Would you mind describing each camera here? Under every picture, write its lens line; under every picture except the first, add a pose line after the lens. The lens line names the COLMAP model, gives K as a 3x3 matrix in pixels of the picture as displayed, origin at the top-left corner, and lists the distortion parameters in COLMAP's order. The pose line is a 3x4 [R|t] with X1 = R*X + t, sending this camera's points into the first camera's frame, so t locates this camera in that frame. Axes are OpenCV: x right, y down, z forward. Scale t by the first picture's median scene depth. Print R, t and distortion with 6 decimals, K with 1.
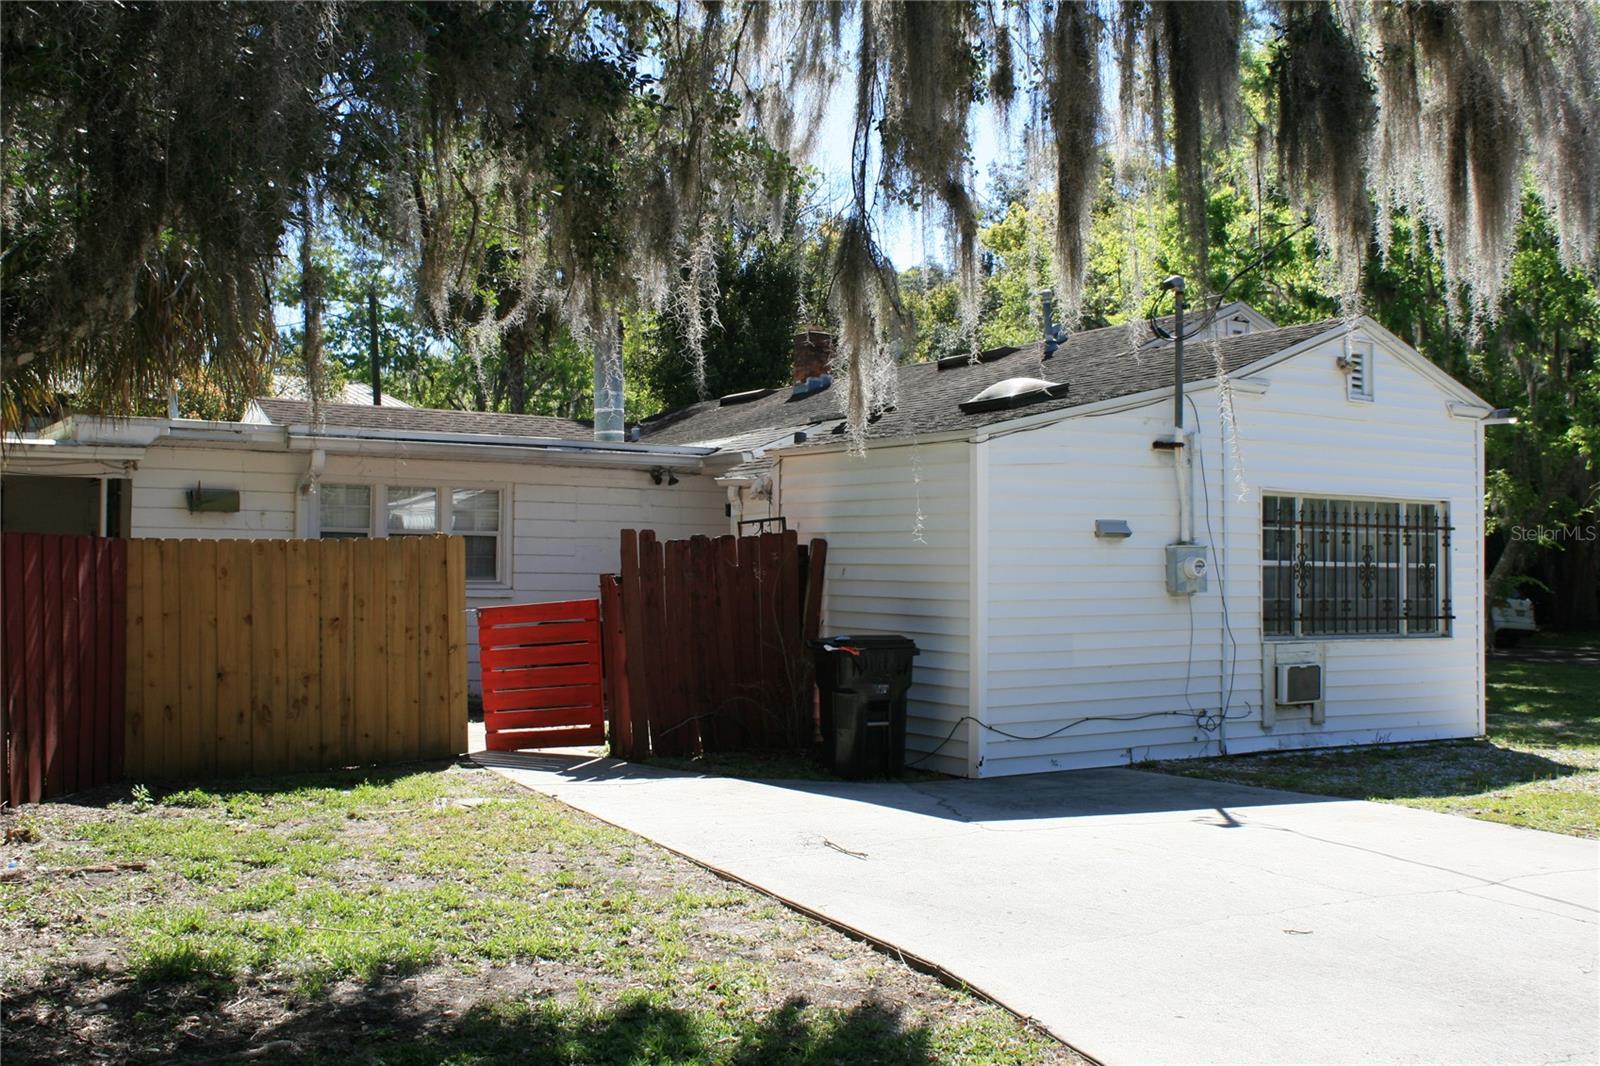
lens RADIAL K [[1611.4, 0, 800.0], [0, 1611.4, 533.0], [0, 0, 1]] dist [-0.114335, 0.004110]
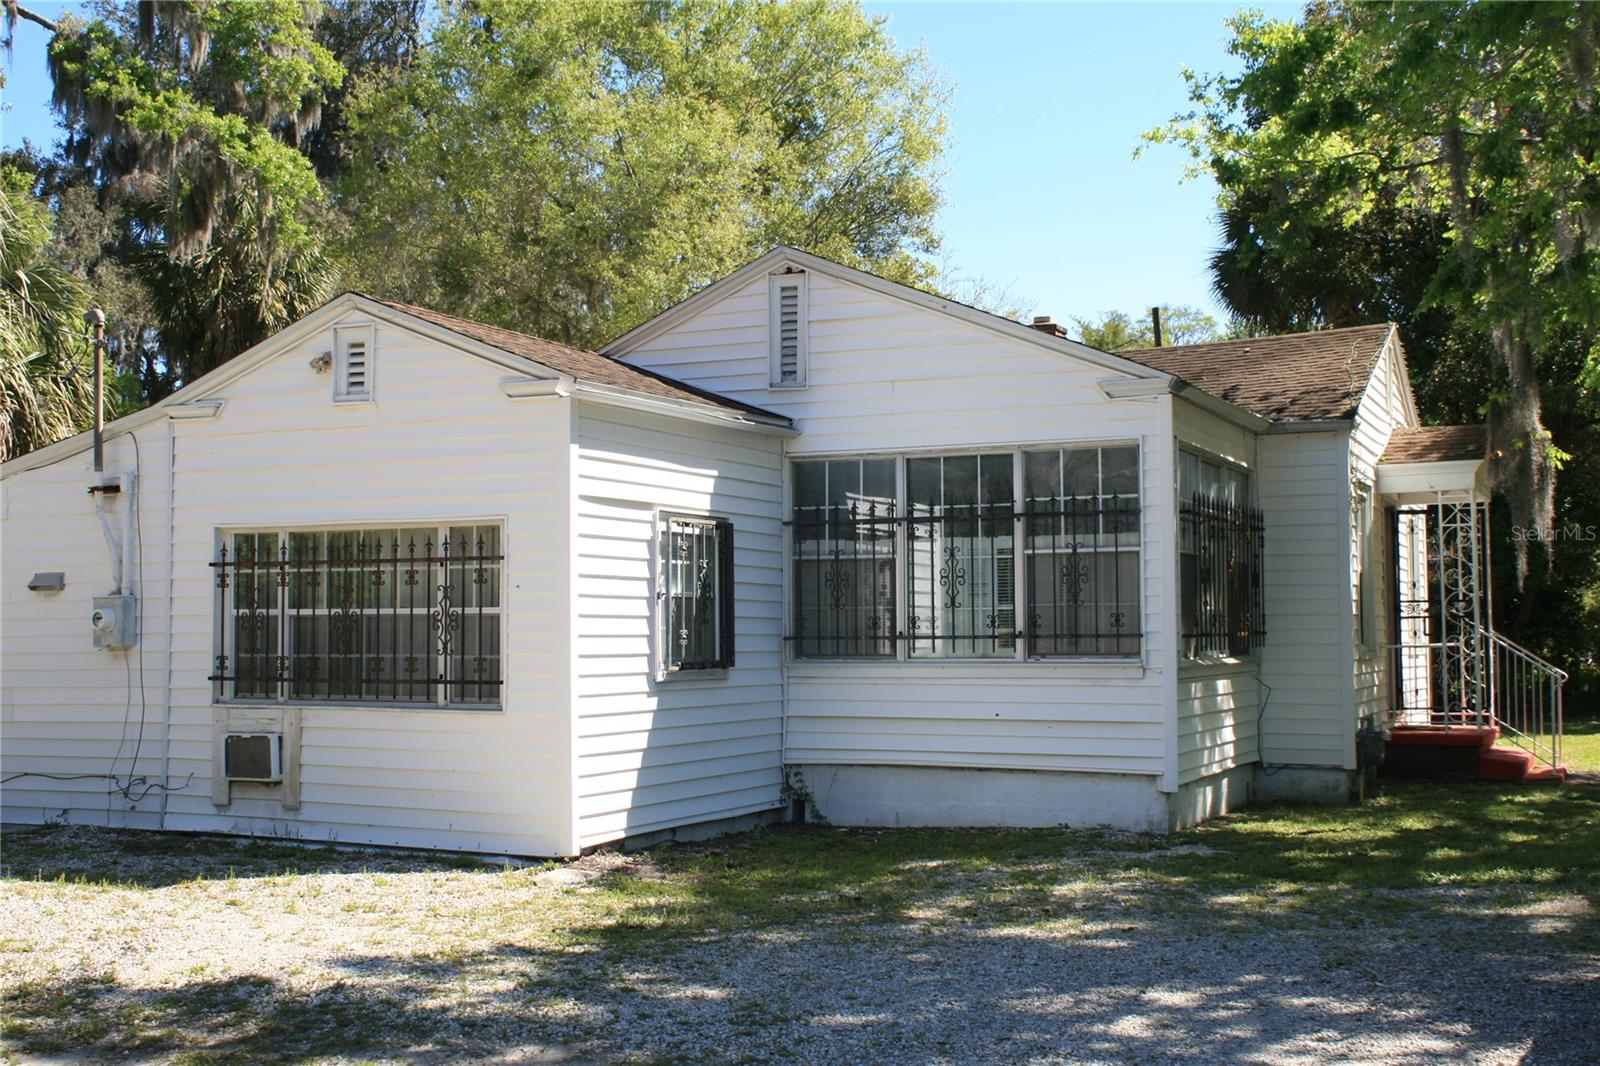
lens RADIAL K [[1837.4, 0, 800.0], [0, 1837.4, 533.0], [0, 0, 1]] dist [-0.090543, 0.114131]
pose [[0.550832, -0.054403, -0.832841, 1.242993], [0.032067, 0.998516, -0.044016, 0.028296], [0.834000, -0.002461, 0.551759, 0.698459]]
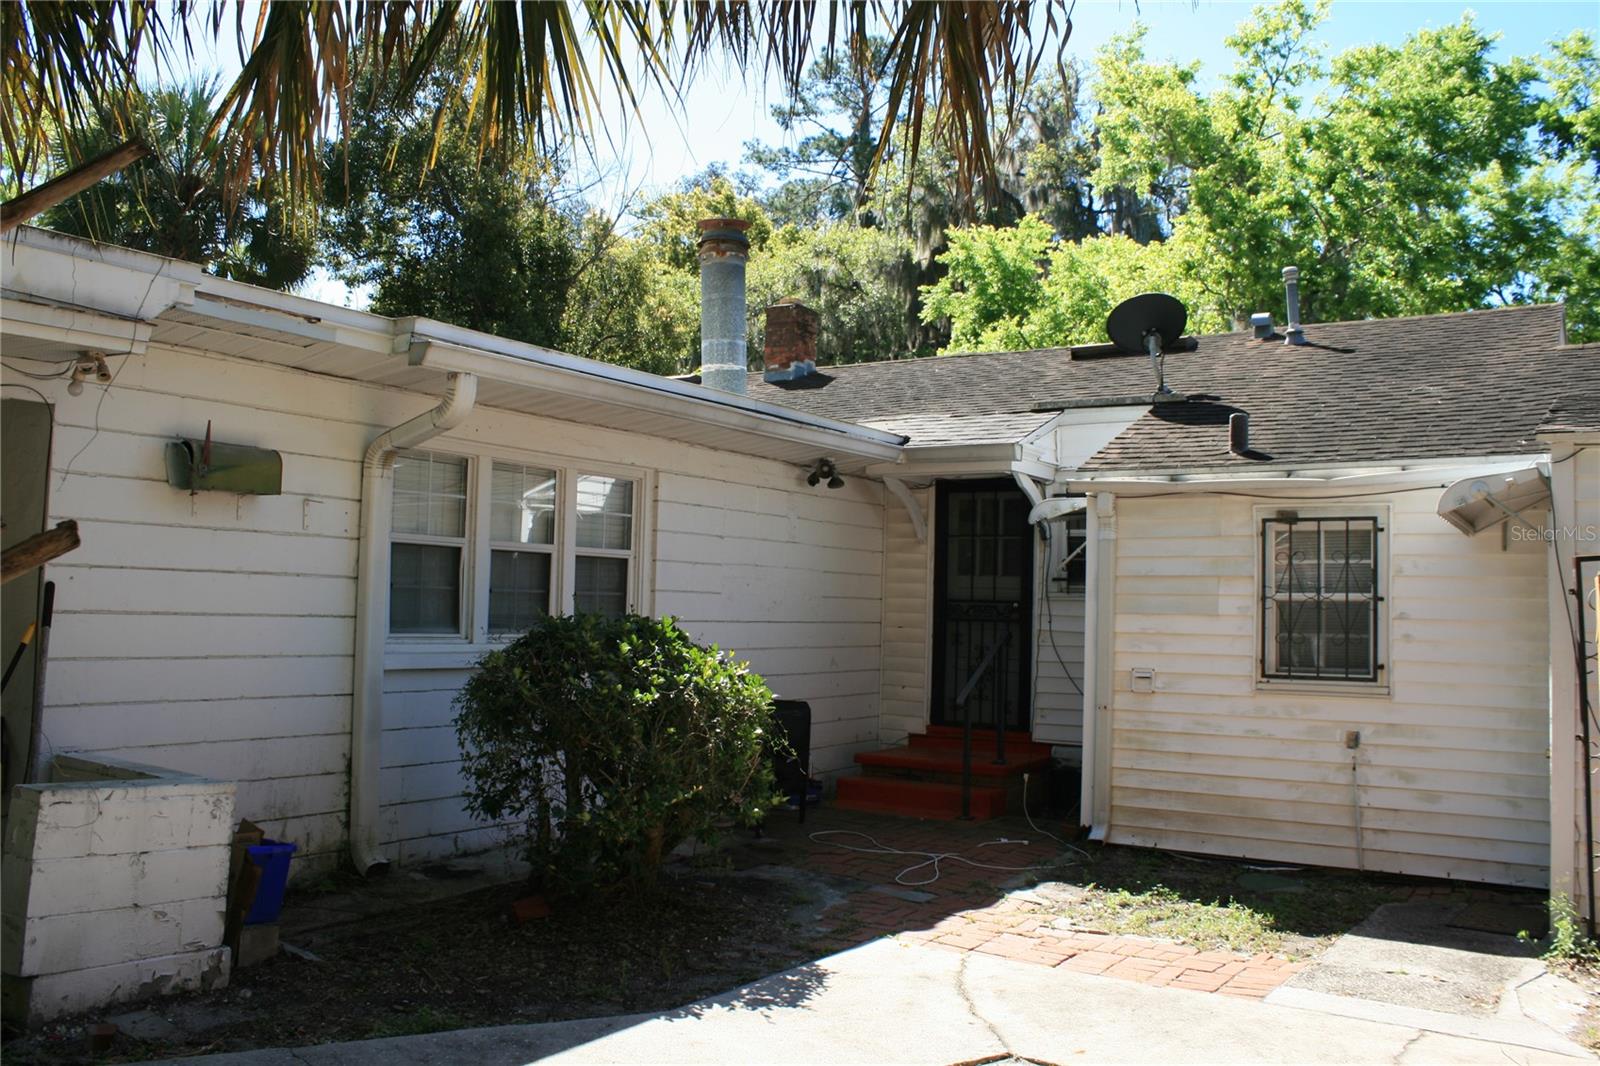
lens RADIAL K [[1359.6, 0, 800.0], [0, 1359.6, 533.0], [0, 0, 1]] dist [-0.159836, 0.129874]
pose [[0.904219, 0.035484, 0.425593, -0.474076], [-0.026905, 0.999296, -0.026156, 0.004990], [-0.426221, 0.012200, 0.904537, 0.726483]]
